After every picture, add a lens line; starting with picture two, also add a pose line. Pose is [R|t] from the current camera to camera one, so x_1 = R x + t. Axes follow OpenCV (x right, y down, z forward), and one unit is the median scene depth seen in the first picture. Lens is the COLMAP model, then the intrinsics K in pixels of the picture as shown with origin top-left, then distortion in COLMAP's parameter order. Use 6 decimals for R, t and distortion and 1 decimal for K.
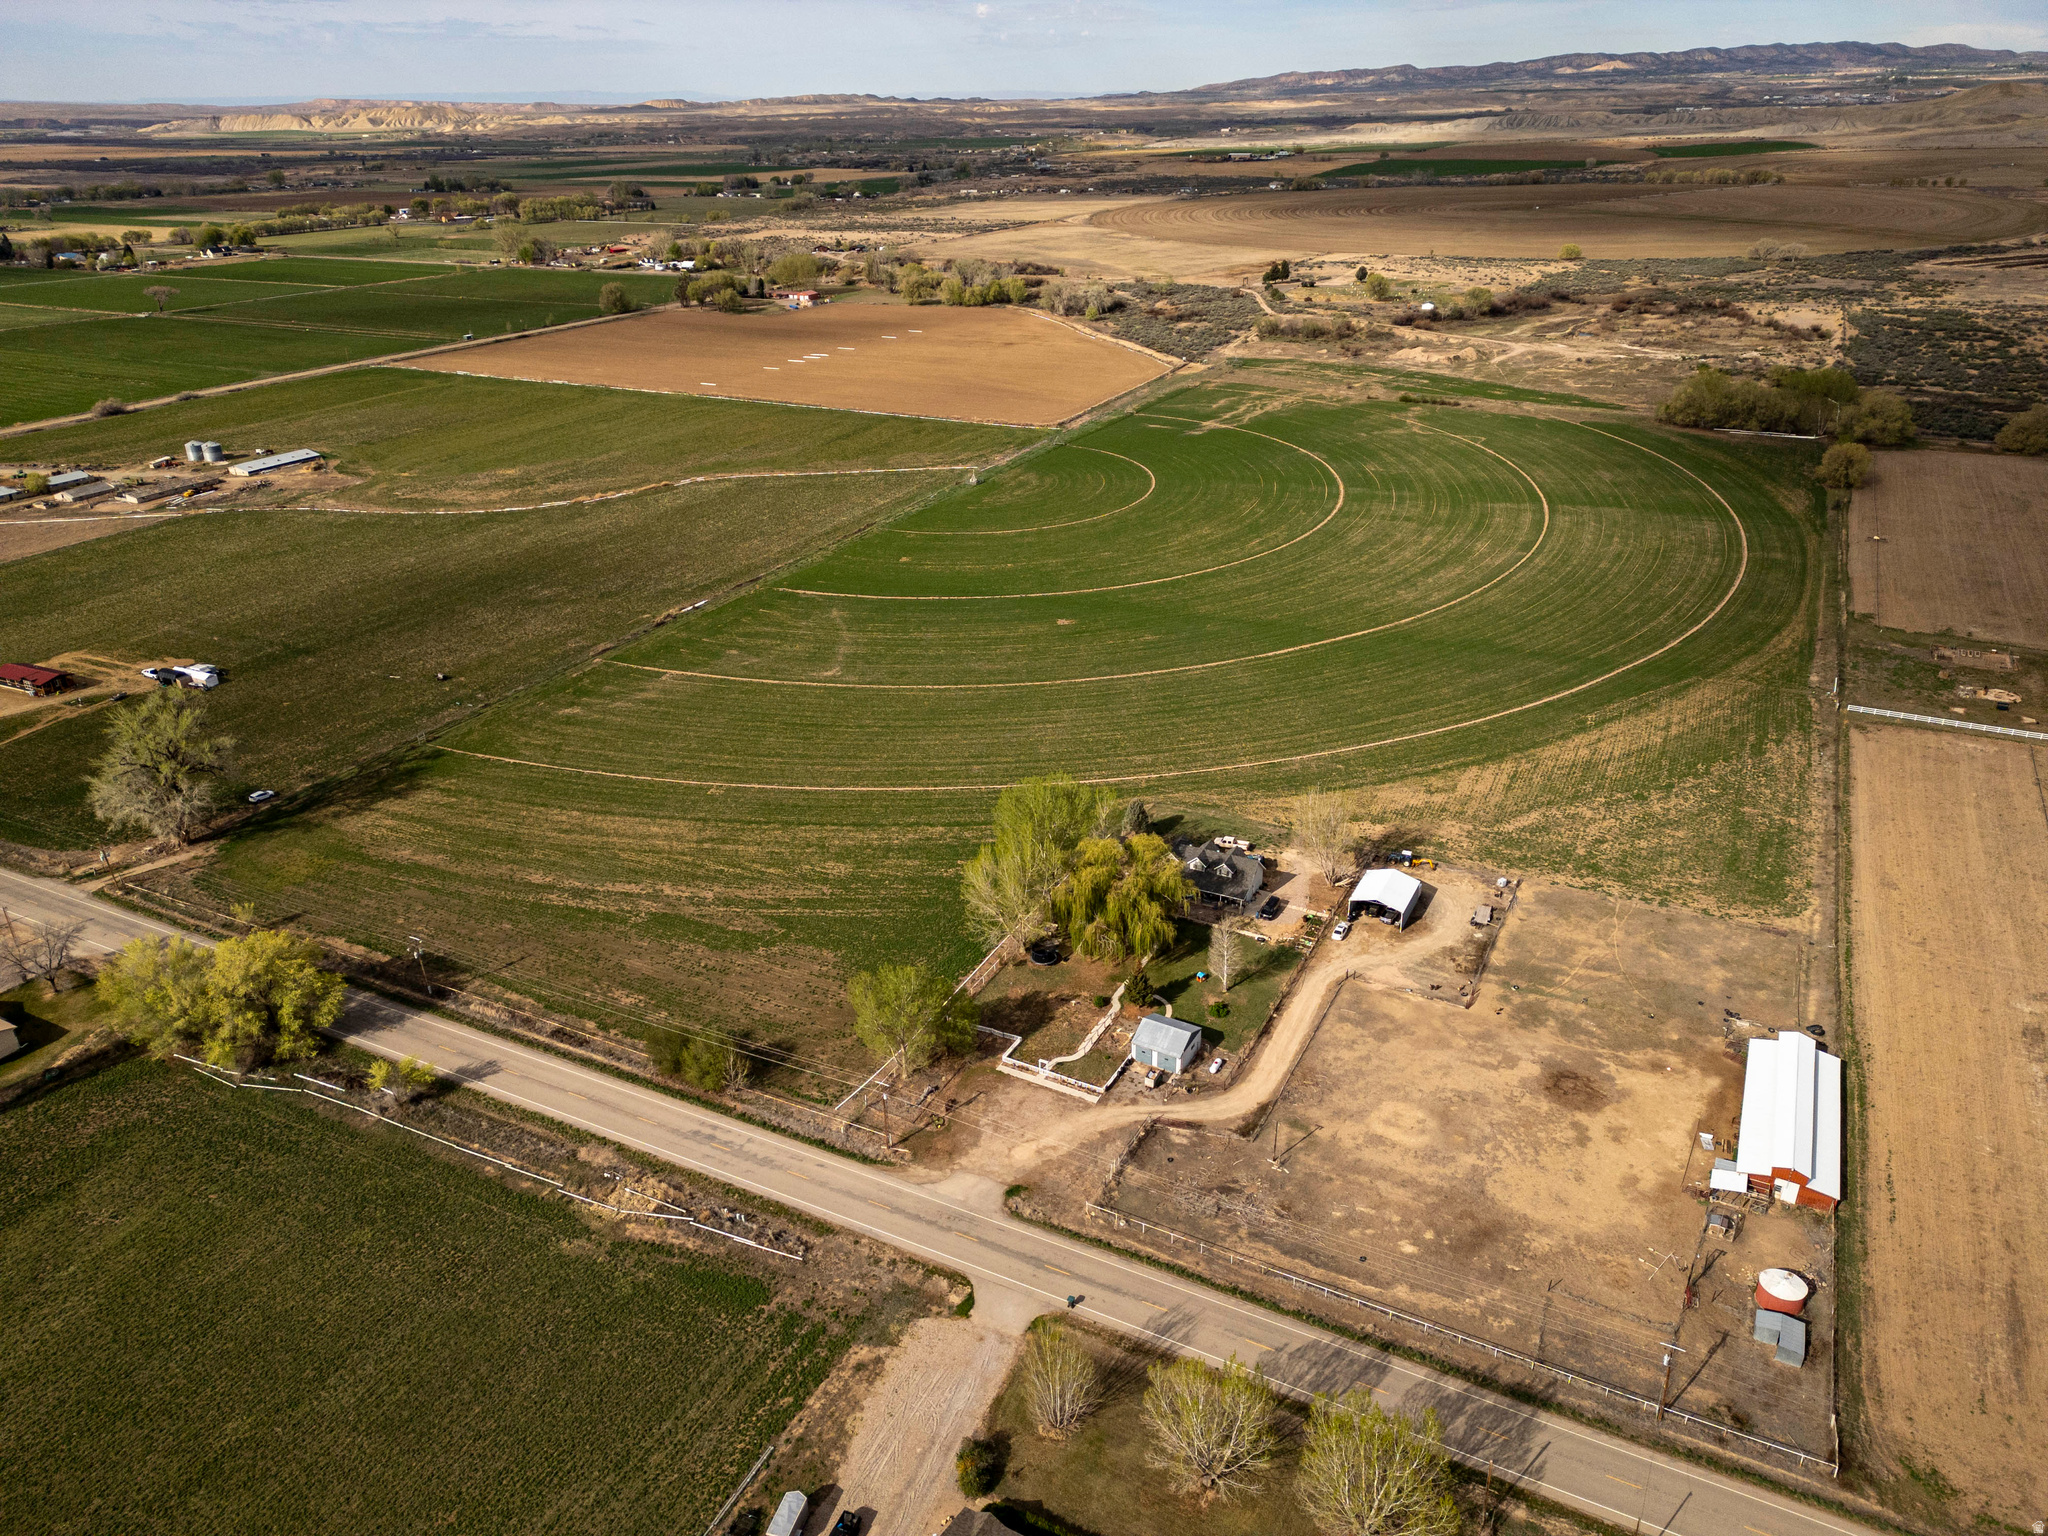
lens RADIAL K [[1430.4, 0, 1021.3], [0, 1430.4, 764.1], [0, 0, 1]] dist [0.063264, -0.045784]
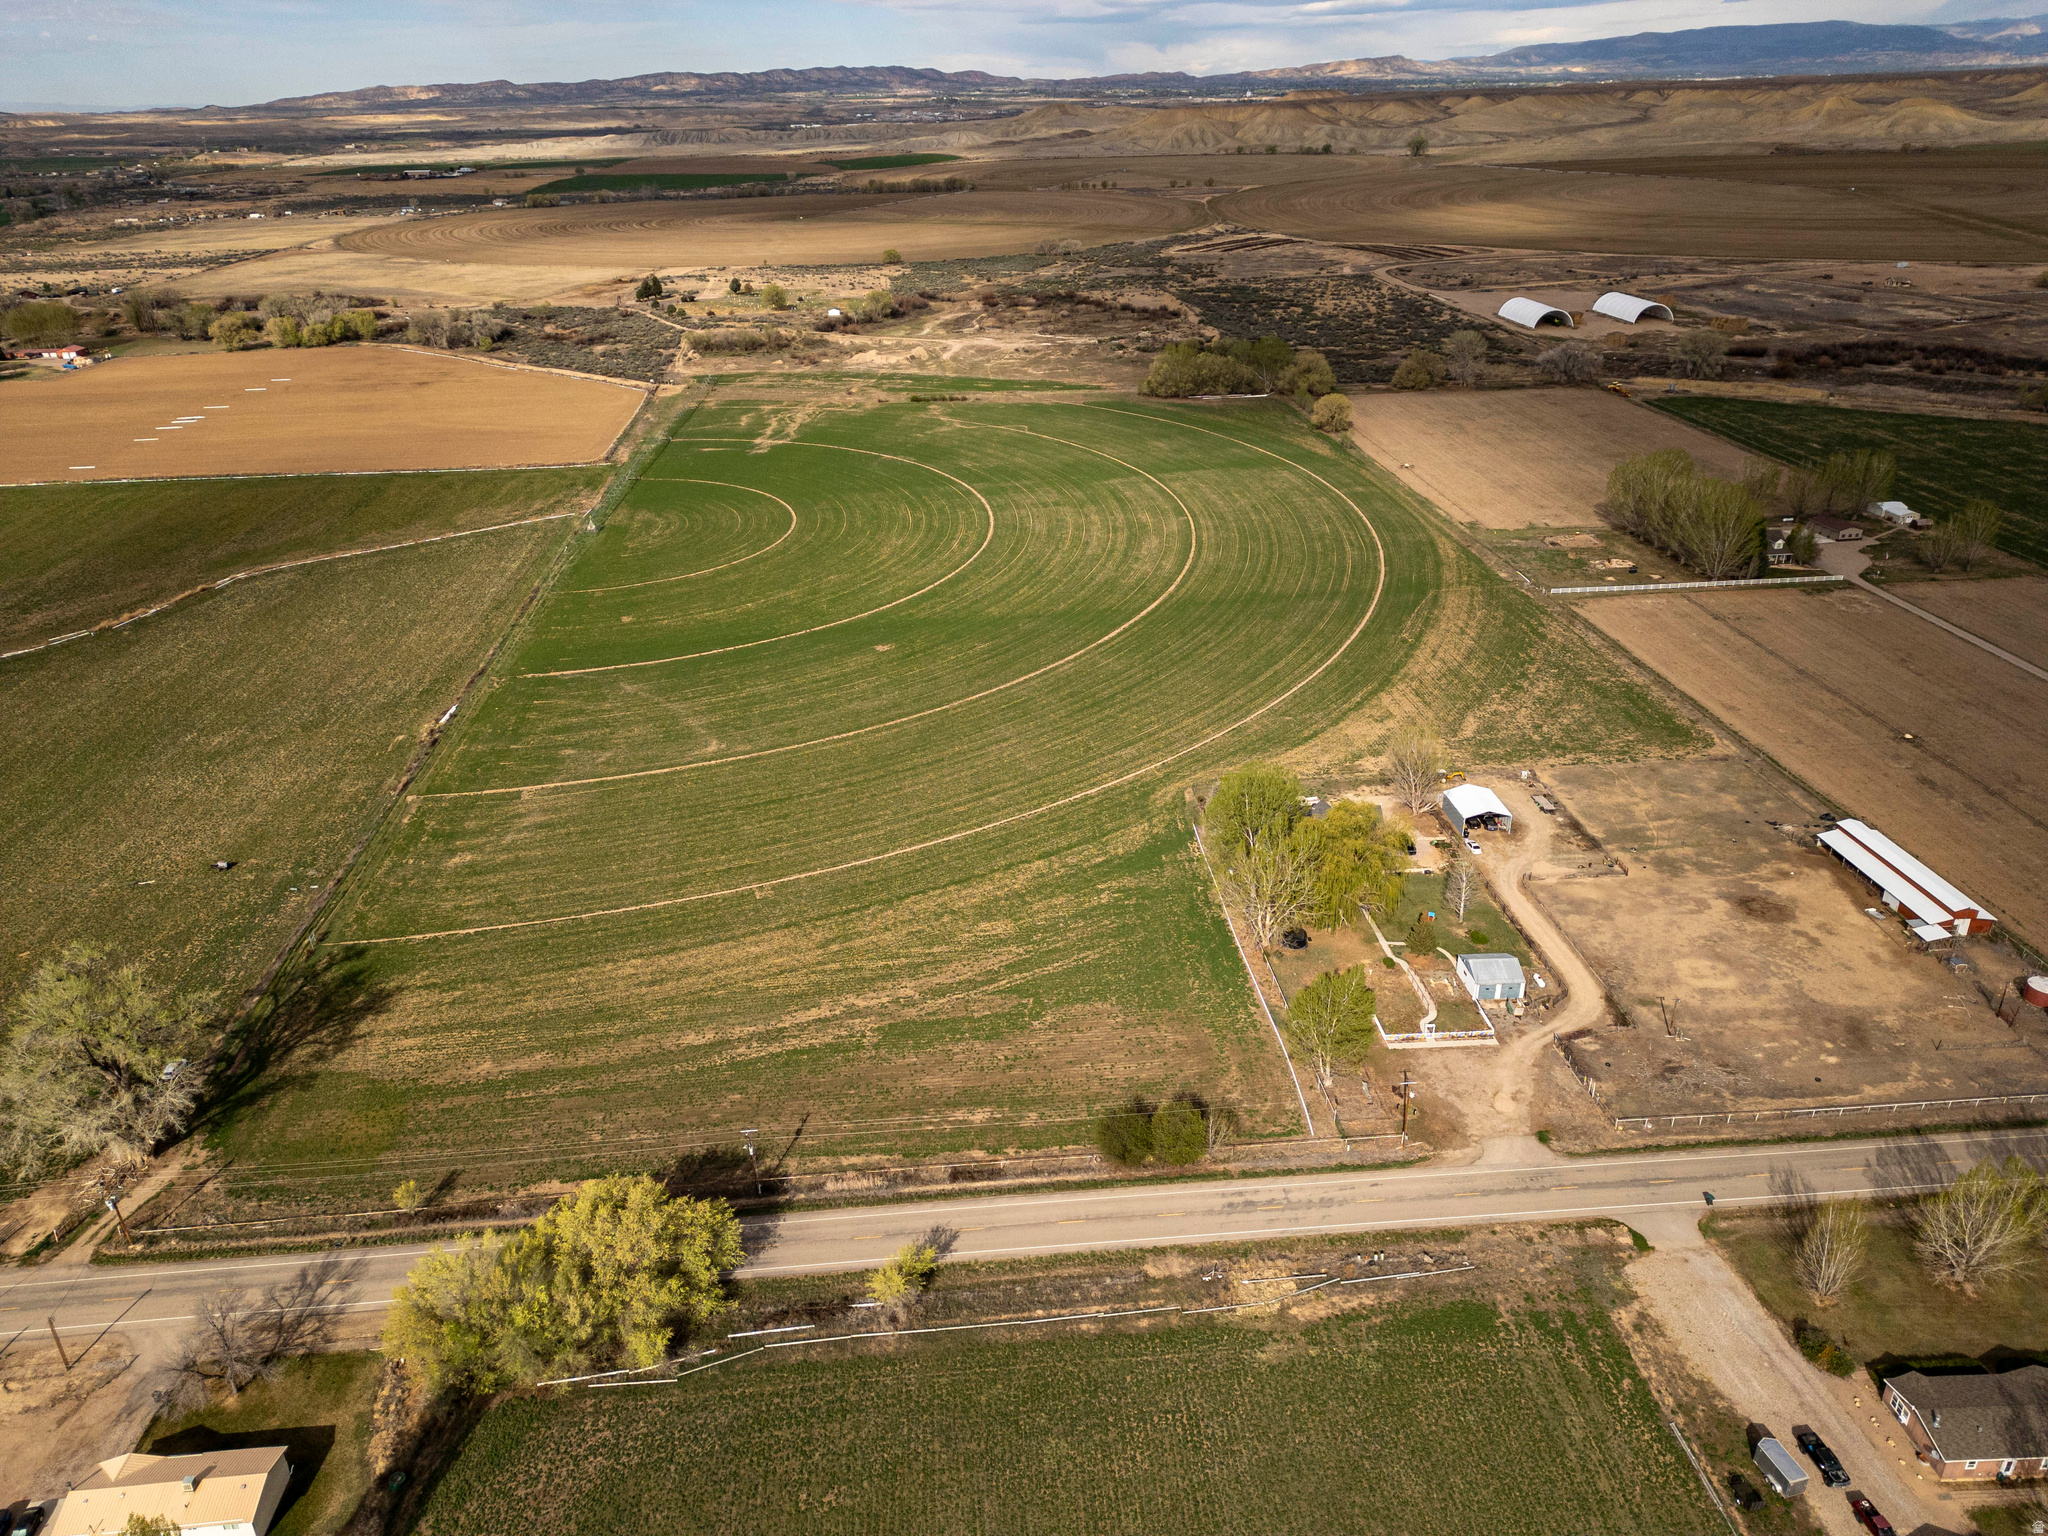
lens RADIAL K [[1430.4, 0, 1023.5], [0, 1430.4, 777.9], [0, 0, 1]] dist [0.063264, -0.045784]
pose [[0.848002, -0.228159, 0.478369, -0.406756], [0.228957, 0.971731, 0.057599, -0.053736], [-0.477987, 0.060682, 0.876268, 0.133242]]
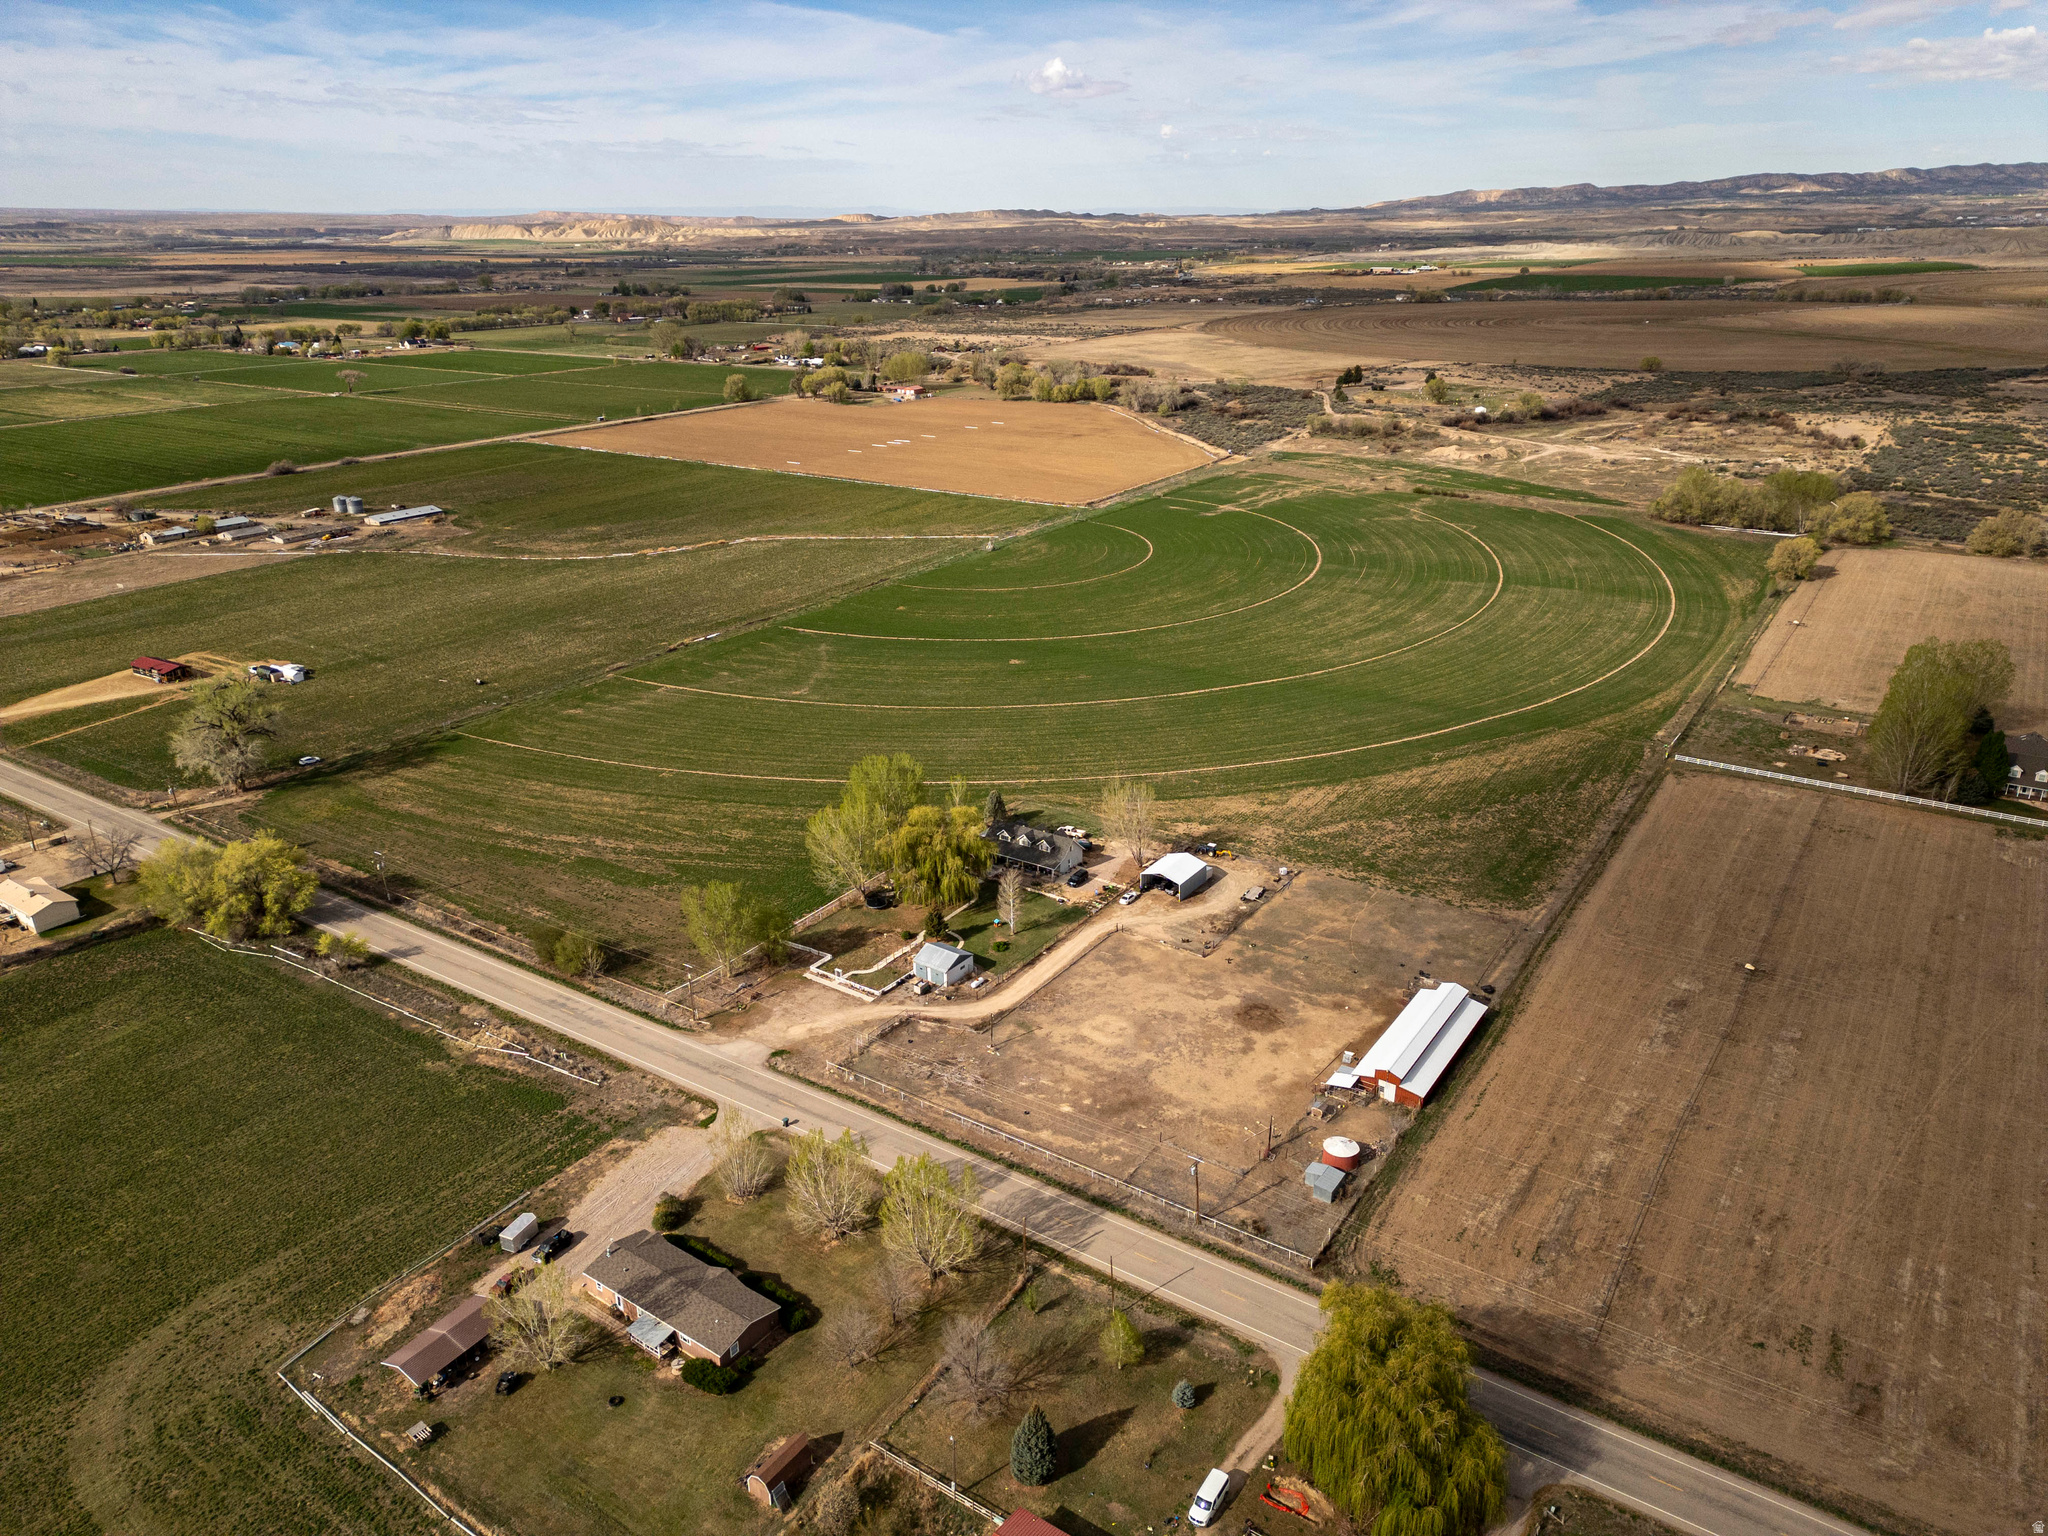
lens RADIAL K [[1430.4, 0, 1022.4], [0, 1430.4, 767.3], [0, 0, 1]] dist [0.063264, -0.045784]
pose [[0.993217, 0.048553, -0.105651, 0.176262], [-0.055313, 0.996541, -0.062024, 0.059869], [0.102275, 0.067447, 0.992467, -0.134322]]
